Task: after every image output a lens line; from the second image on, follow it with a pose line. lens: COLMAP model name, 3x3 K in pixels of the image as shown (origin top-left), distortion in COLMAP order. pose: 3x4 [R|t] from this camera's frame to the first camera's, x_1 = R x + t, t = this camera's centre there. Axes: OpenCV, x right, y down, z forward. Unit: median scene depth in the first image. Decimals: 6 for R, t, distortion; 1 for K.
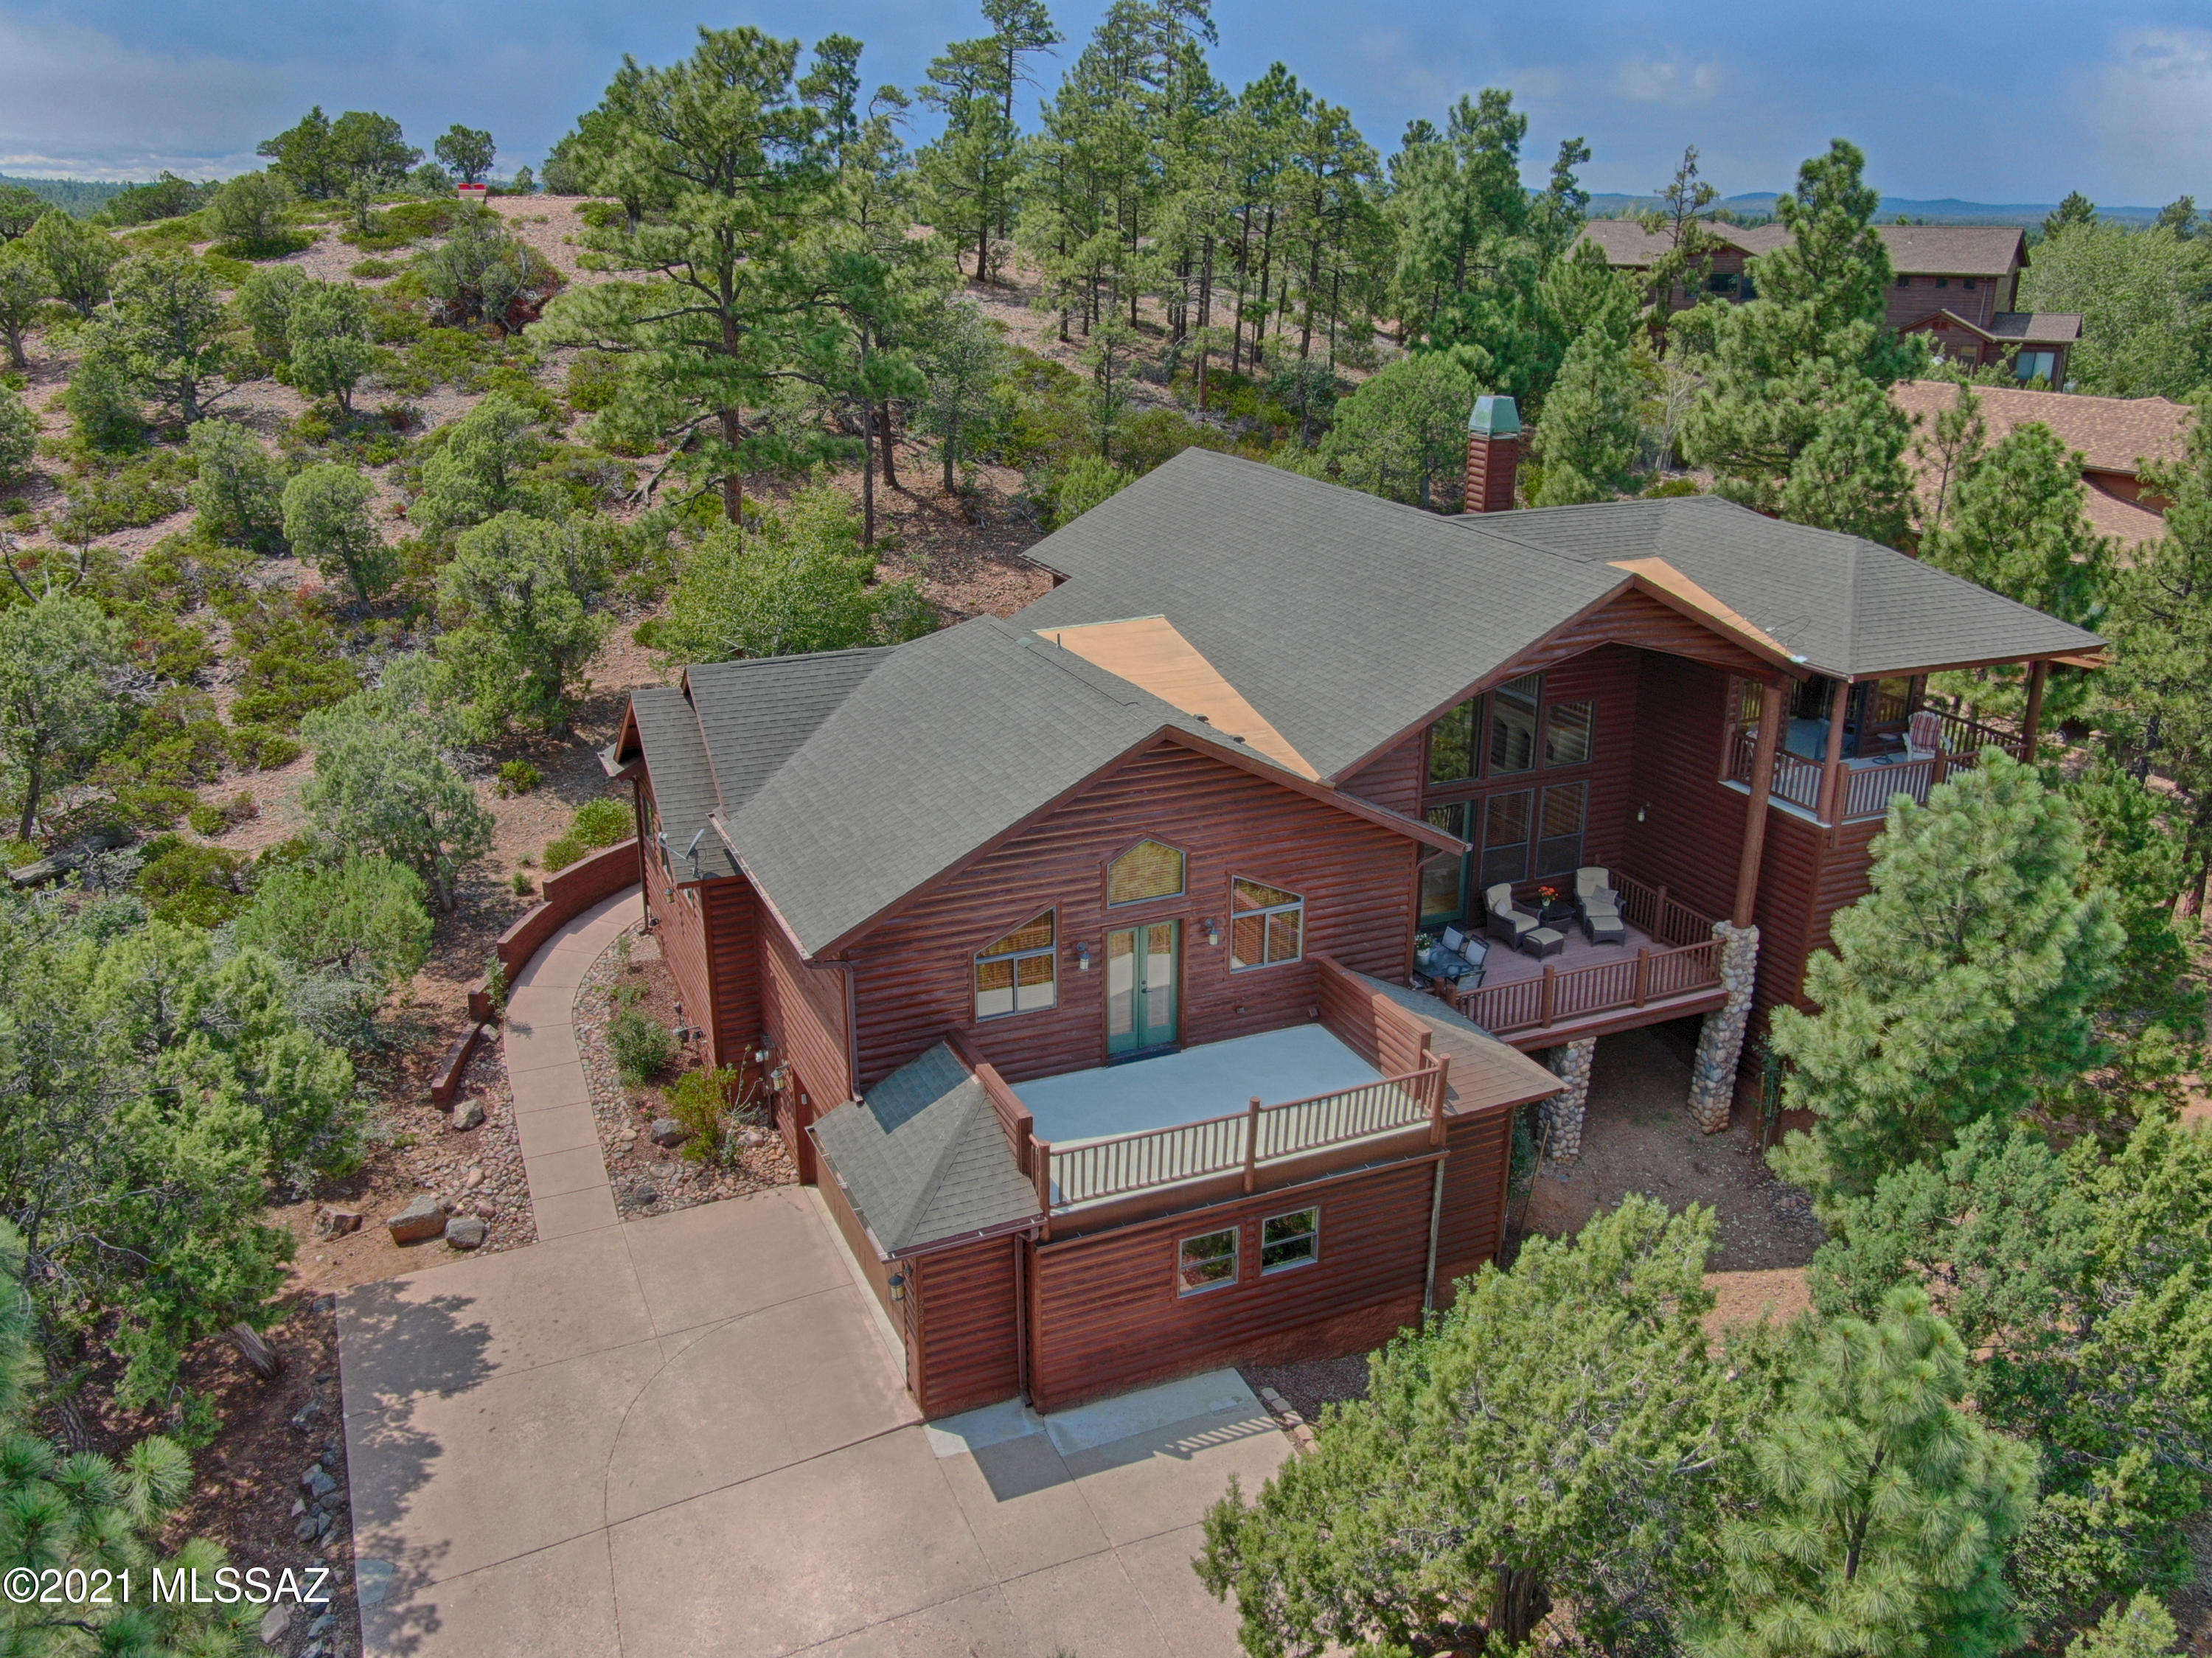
lens RADIAL K [[1759.0, 0, 1109.0], [0, 1759.0, 818.7], [0, 0, 1]] dist [-0.030083, 0.006323]
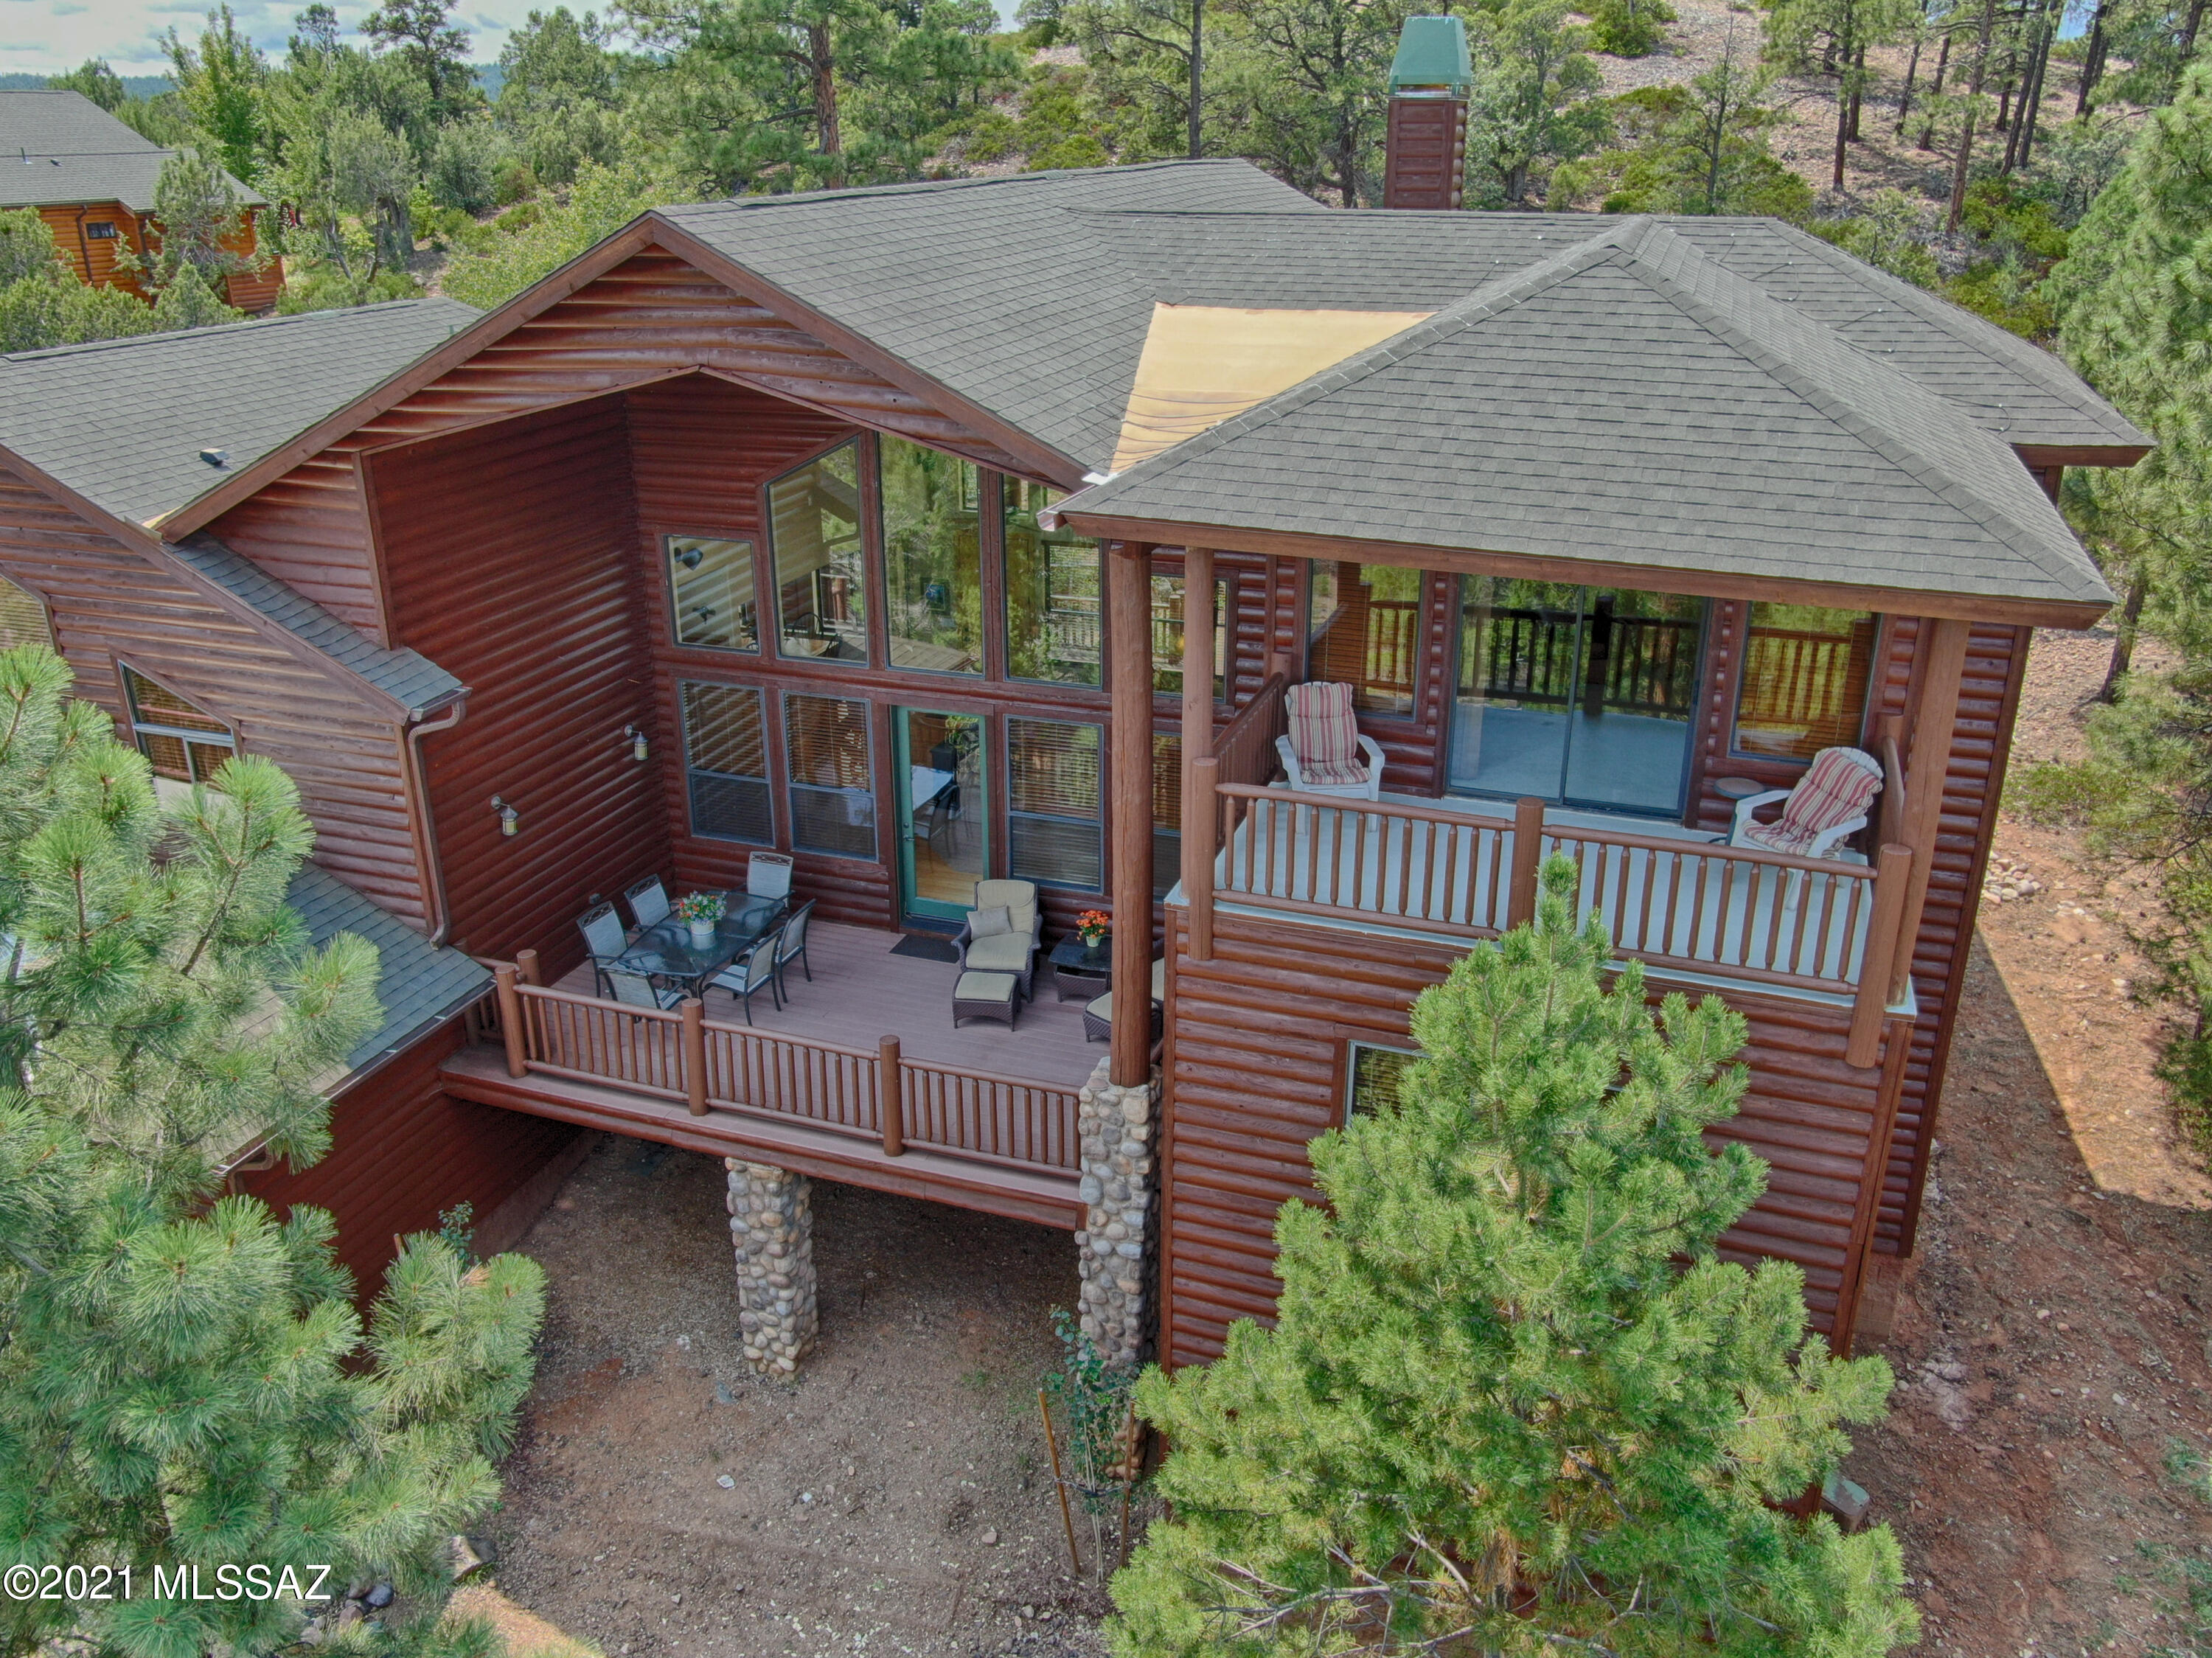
lens RADIAL K [[1759.0, 0, 1109.0], [0, 1759.0, 818.7], [0, 0, 1]] dist [-0.030083, 0.006323]
pose [[0.727742, 0.248487, -0.639254, 0.671372], [-0.226258, 0.966862, 0.118256, -0.061129], [0.647455, 0.058577, 0.759849, 0.678526]]
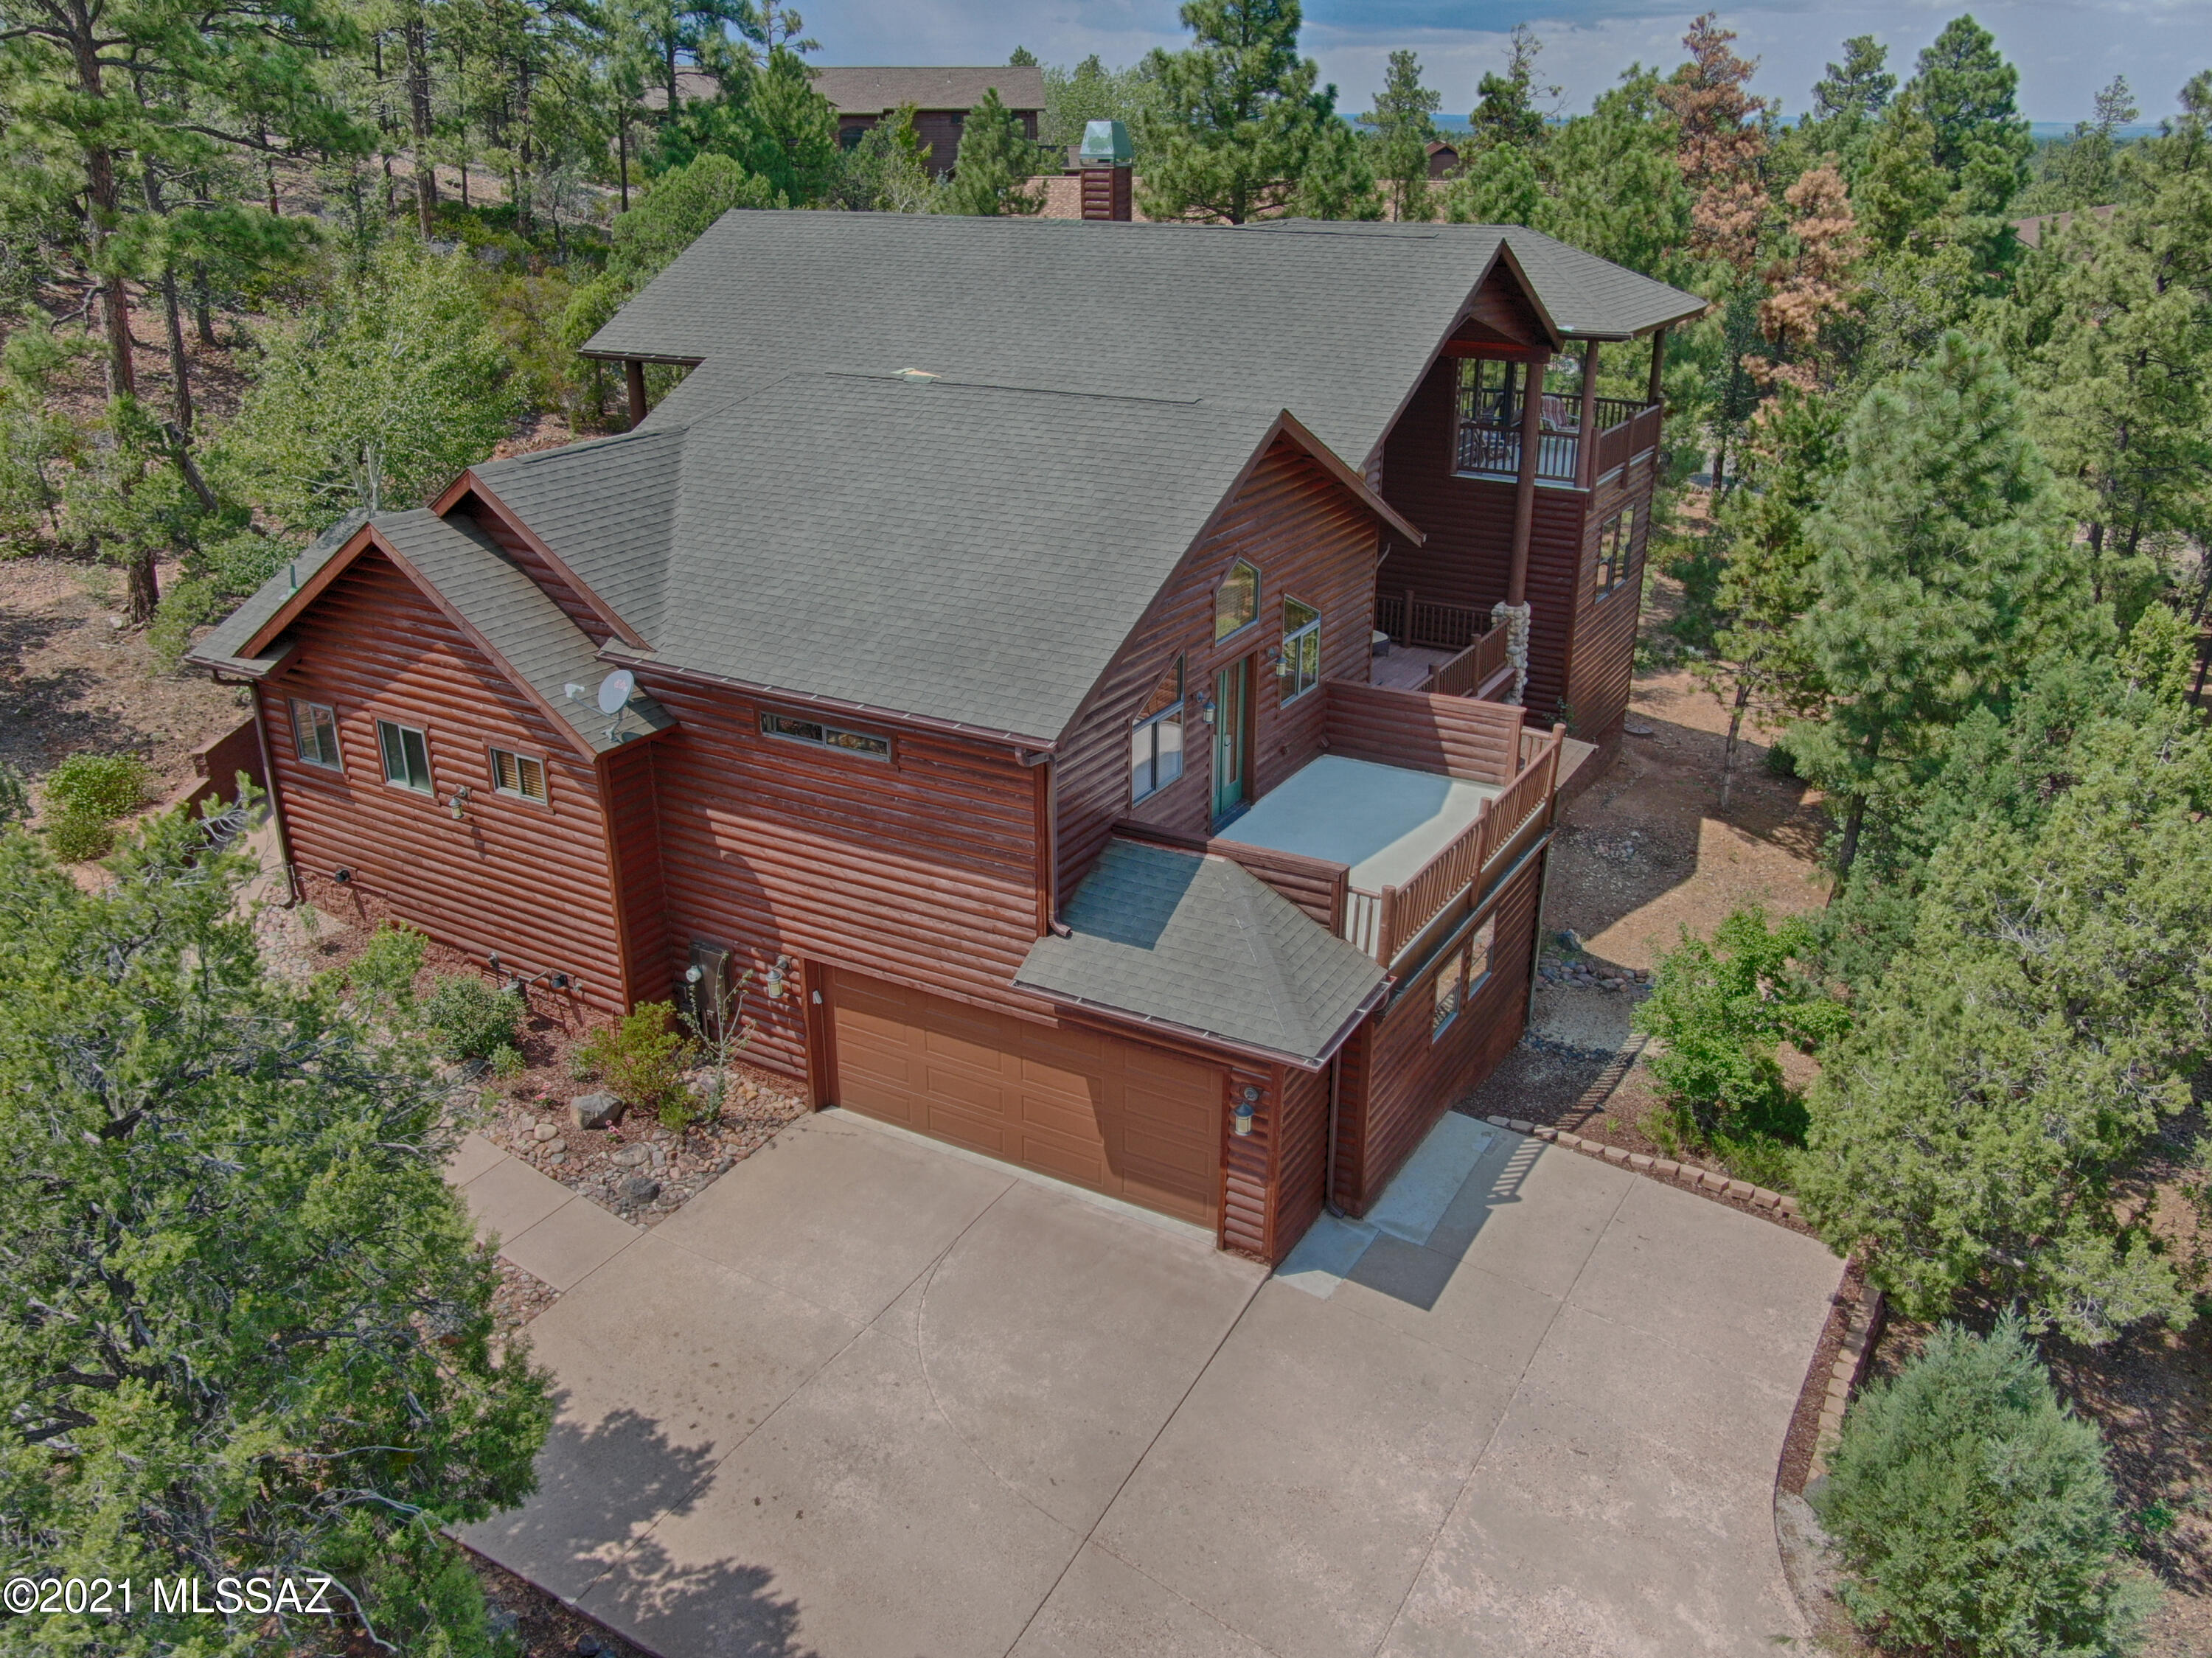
lens RADIAL K [[1759.0, 0, 1109.0], [0, 1759.0, 818.7], [0, 0, 1]] dist [-0.030083, 0.006323]
pose [[0.808416, -0.225999, 0.543496, -0.455470], [0.200145, 0.973878, 0.107259, 0.026389], [-0.553539, 0.022068, 0.832531, 0.282629]]
